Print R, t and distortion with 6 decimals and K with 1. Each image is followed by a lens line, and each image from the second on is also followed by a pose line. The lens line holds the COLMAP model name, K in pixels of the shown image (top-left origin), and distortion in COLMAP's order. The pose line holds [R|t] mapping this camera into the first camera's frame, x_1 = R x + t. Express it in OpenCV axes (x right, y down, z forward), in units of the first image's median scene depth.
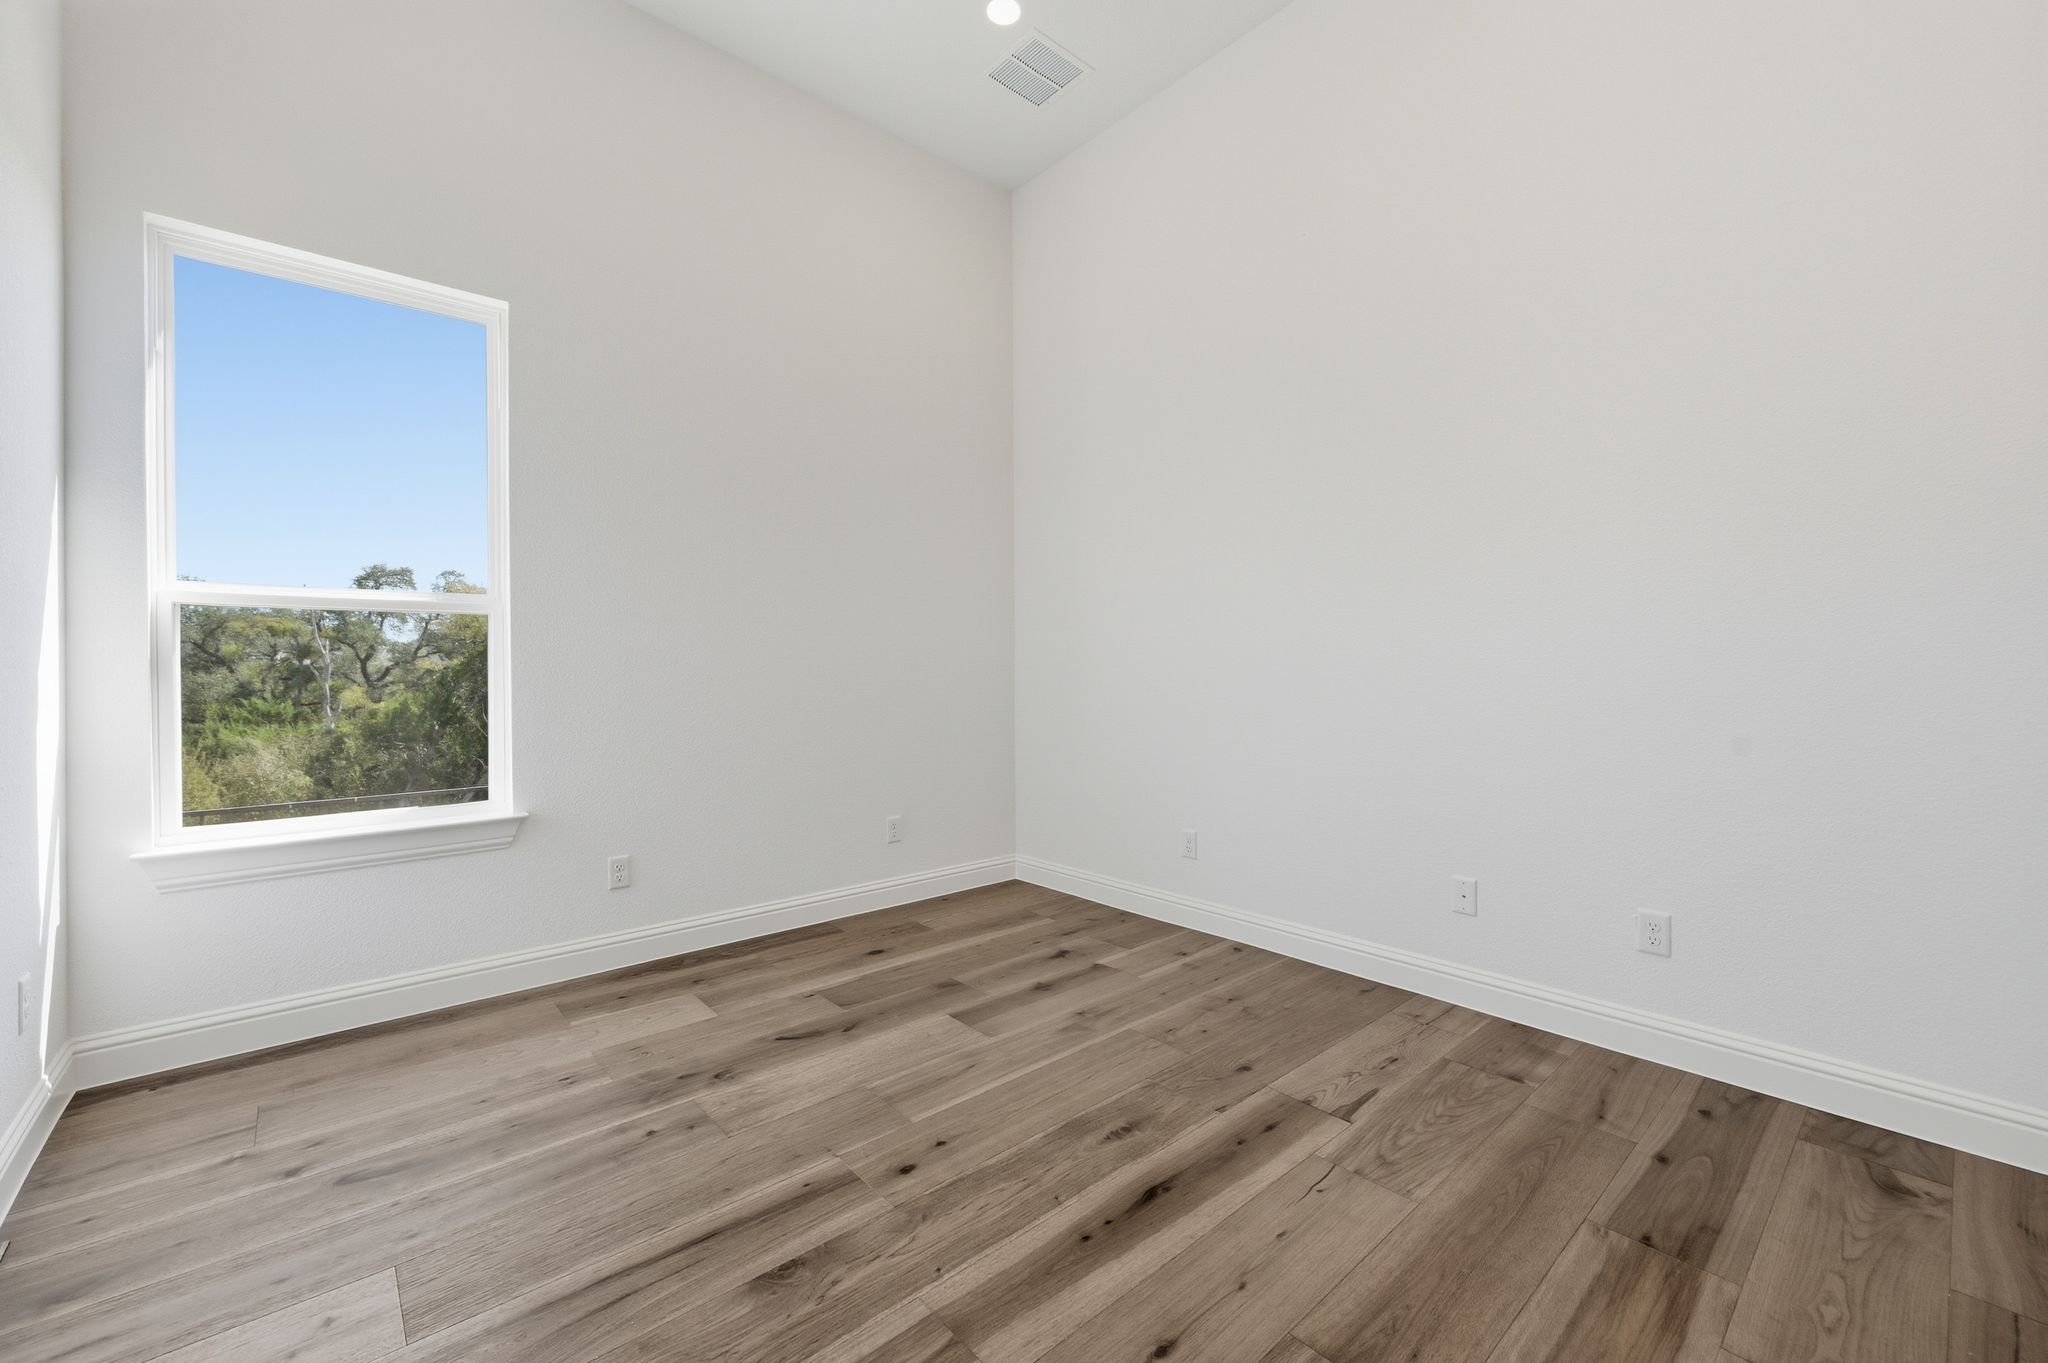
lens RADIAL K [[832.2, 0, 1024.1], [0, 832.2, 670.7], [0, 0, 1]] dist [-0.000177, -0.000010]
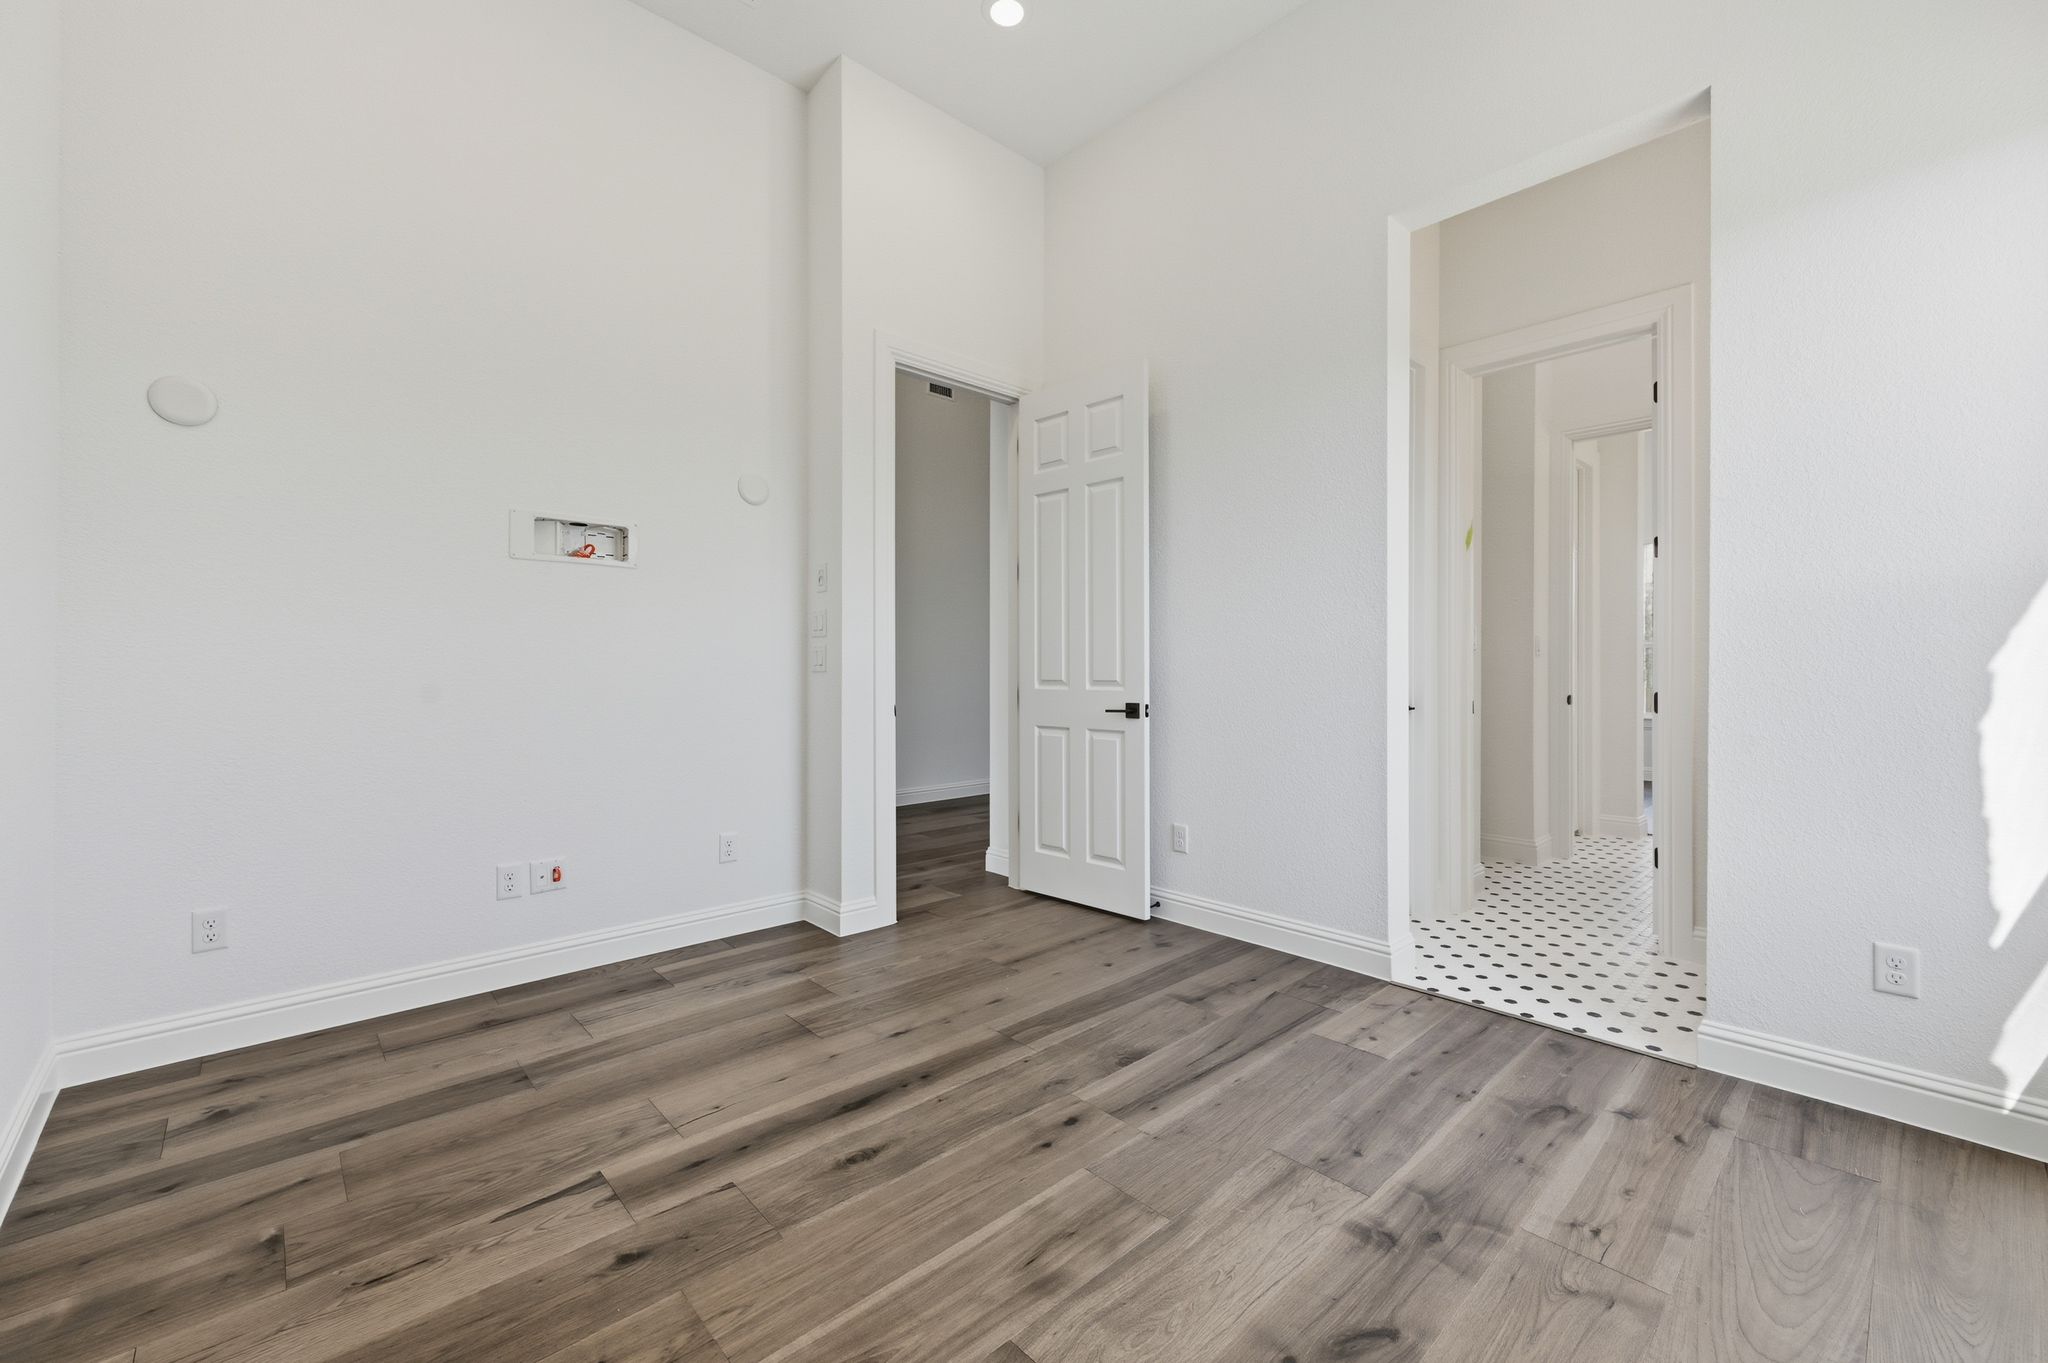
lens RADIAL K [[832.2, 0, 1024.1], [0, 832.2, 670.7], [0, 0, 1]] dist [-0.000177, -0.000010]
pose [[-0.999621, 0.007974, -0.026362, -0.050058], [0.007723, 0.999924, 0.009590, -0.005150], [0.026436, 0.009383, -0.999606, 1.961044]]
